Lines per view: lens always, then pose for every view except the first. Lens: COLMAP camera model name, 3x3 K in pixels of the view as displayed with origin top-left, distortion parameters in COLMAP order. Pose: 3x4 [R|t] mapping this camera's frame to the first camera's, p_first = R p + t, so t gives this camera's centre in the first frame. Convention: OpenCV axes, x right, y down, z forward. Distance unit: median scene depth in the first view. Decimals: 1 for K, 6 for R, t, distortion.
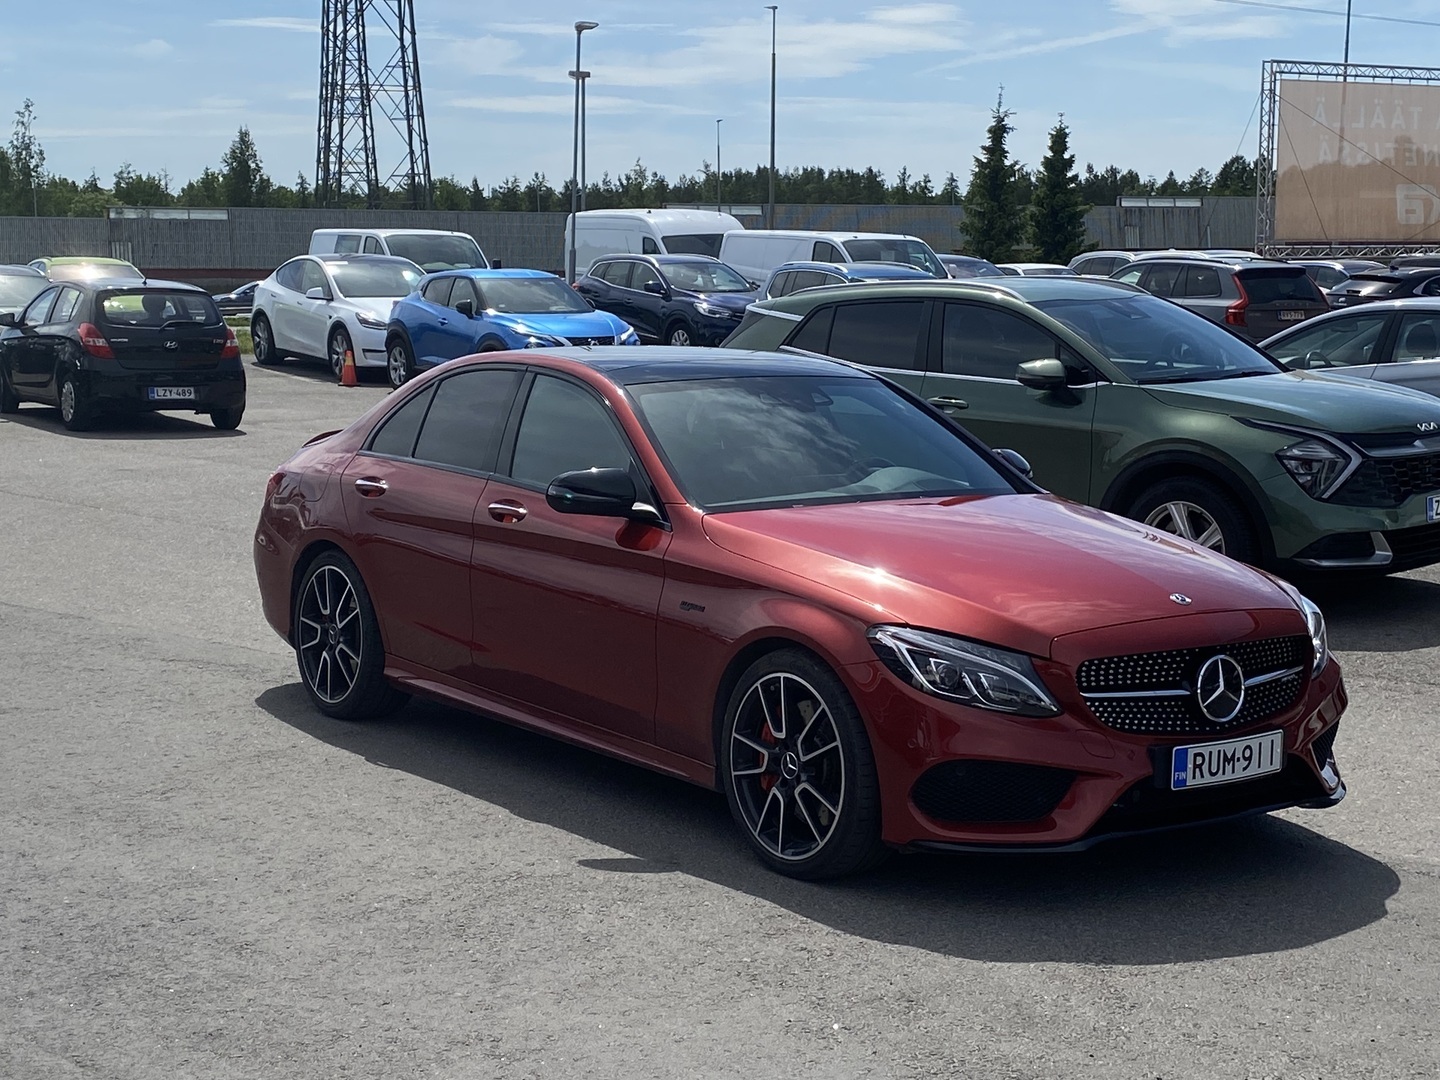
lens RADIAL K [[2283.5, 0, 720.0], [0, 2283.5, 540.0], [0, 0, 1]] dist [0.202440, -0.703364]
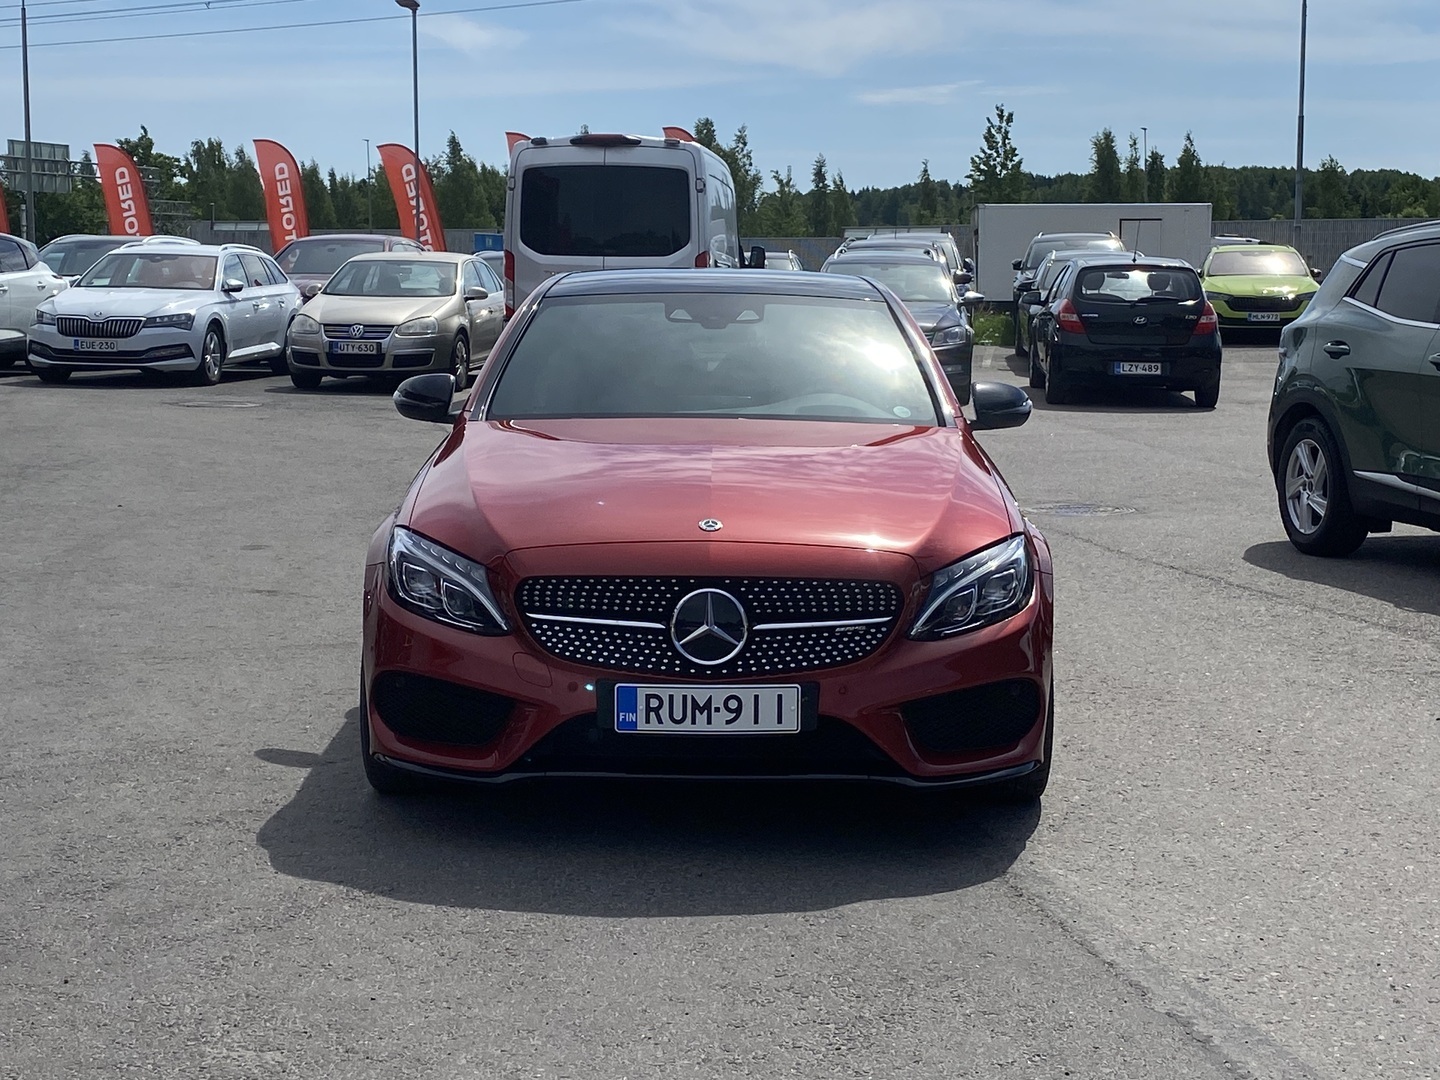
lens RADIAL K [[2283.5, 0, 720.0], [0, 2283.5, 540.0], [0, 0, 1]] dist [0.202440, -0.703364]
pose [[0.813665, 0.067459, -0.577407, 0.721511], [-0.069107, 0.997426, 0.019147, 0.015029], [0.577212, 0.024324, 0.816232, 0.297921]]
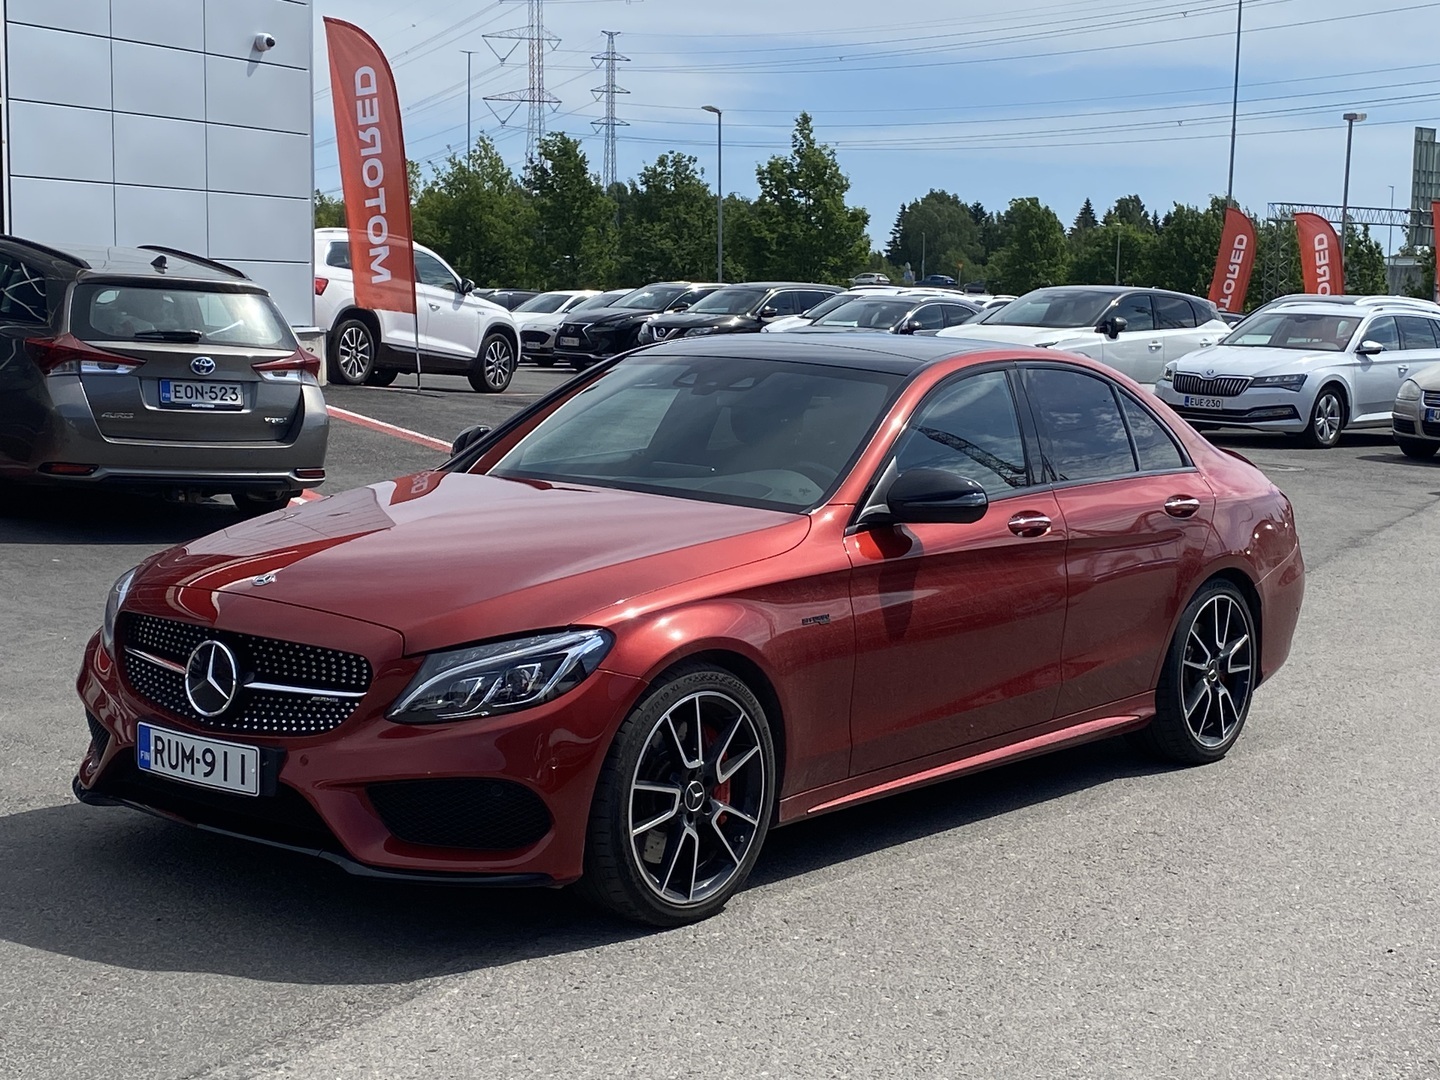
lens RADIAL K [[2283.5, 0, 720.0], [0, 2283.5, 540.0], [0, 0, 1]] dist [0.202440, -0.703364]
pose [[0.265170, 0.105752, -0.958385, 1.109780], [-0.143529, 0.987222, 0.069222, -0.076393], [0.953459, 0.119201, 0.276960, 0.940951]]
